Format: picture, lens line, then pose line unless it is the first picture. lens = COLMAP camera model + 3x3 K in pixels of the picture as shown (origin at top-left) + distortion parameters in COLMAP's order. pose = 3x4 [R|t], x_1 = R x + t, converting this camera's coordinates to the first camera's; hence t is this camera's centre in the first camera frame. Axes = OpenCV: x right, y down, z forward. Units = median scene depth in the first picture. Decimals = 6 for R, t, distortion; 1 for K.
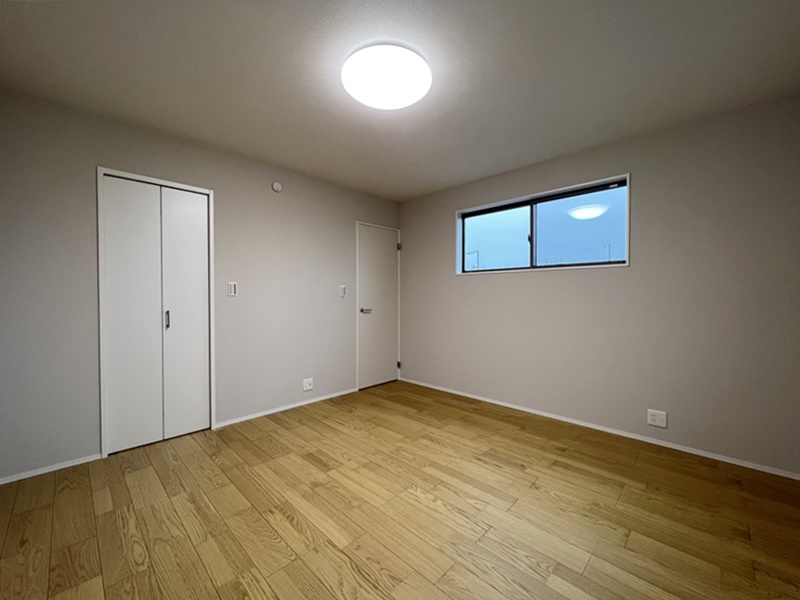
lens RADIAL K [[321.2, 0, 400.5], [0, 321.2, 300.4], [0, 0, 1]] dist [-0.002771, -0.000207]
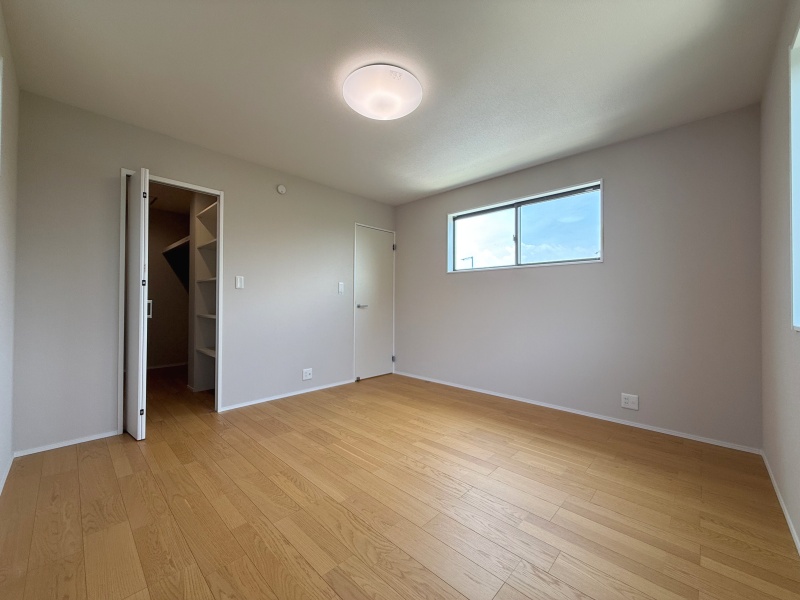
lens RADIAL K [[321.8, 0, 397.9], [0, 321.8, 301.8], [0, 0, 1]] dist [-0.000406, 0.000178]
pose [[0.999975, 0.006691, 0.002307, 0.009947], [-0.006636, 0.999707, -0.023260, 0.066336], [-0.002462, 0.023244, 0.999727, -0.106543]]
